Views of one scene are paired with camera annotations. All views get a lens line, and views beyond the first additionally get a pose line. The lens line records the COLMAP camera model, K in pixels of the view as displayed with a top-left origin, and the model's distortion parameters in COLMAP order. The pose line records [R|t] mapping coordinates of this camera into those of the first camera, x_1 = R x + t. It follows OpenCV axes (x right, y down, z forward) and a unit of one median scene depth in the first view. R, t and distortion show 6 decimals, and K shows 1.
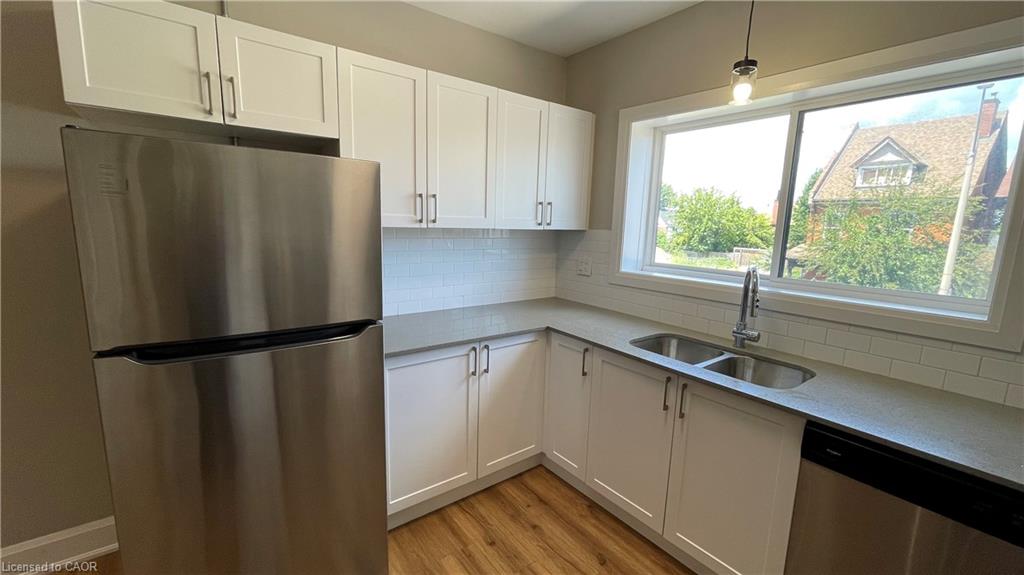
lens RADIAL K [[414.7, 0, 505.4], [0, 414.7, 289.4], [0, 0, 1]] dist [-0.004854, 0.001609]
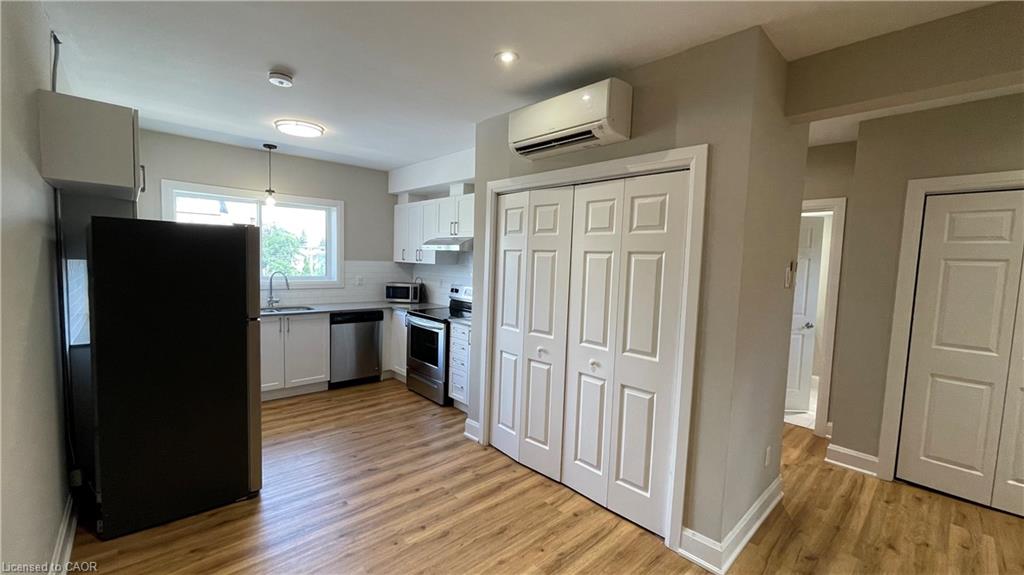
lens RADIAL K [[414.7, 0, 515.5], [0, 414.7, 288.9], [0, 0, 1]] dist [-0.004854, 0.001609]
pose [[-0.107333, -0.103760, 0.988794, -0.820337], [0.128182, 0.984795, 0.117254, -0.023885], [-0.985925, 0.139331, -0.092401, -0.059754]]
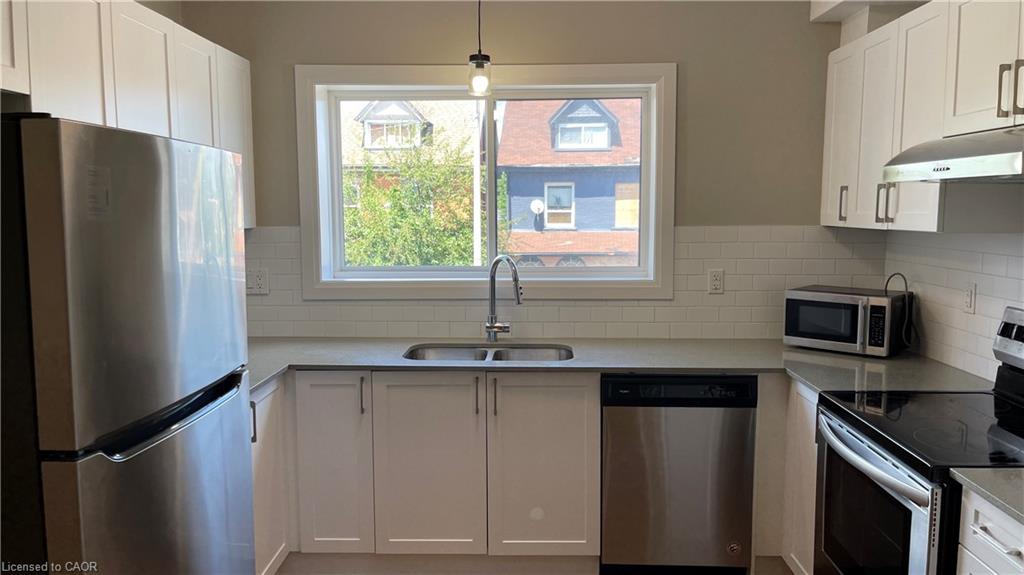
lens RADIAL K [[777.3, 0, 509.7], [0, 777.3, 292.9], [0, 0, 1]] dist [0.051785, -0.020518]
pose [[0.622896, -0.116504, 0.773581, -0.353206], [0.151088, 0.988147, 0.027161, -0.006505], [-0.767576, 0.099960, 0.633116, -0.079903]]
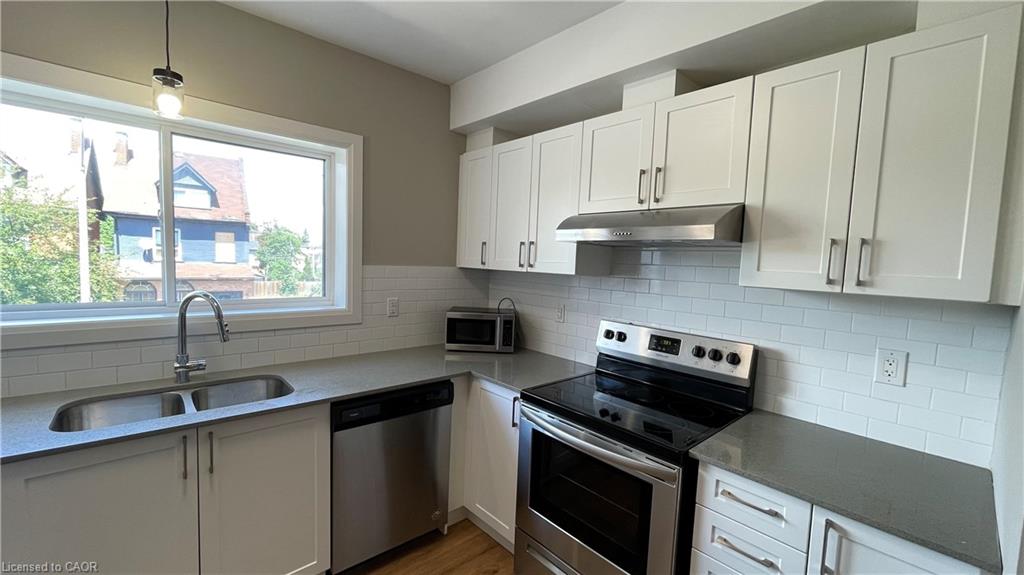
lens RADIAL K [[414.7, 0, 510.7], [0, 414.7, 290.6], [0, 0, 1]] dist [-0.004854, 0.001609]
pose [[-0.092922, -0.107058, 0.989901, -0.170554], [0.124231, 0.985187, 0.118210, -0.034237], [-0.987893, 0.133960, -0.078246, 0.149734]]
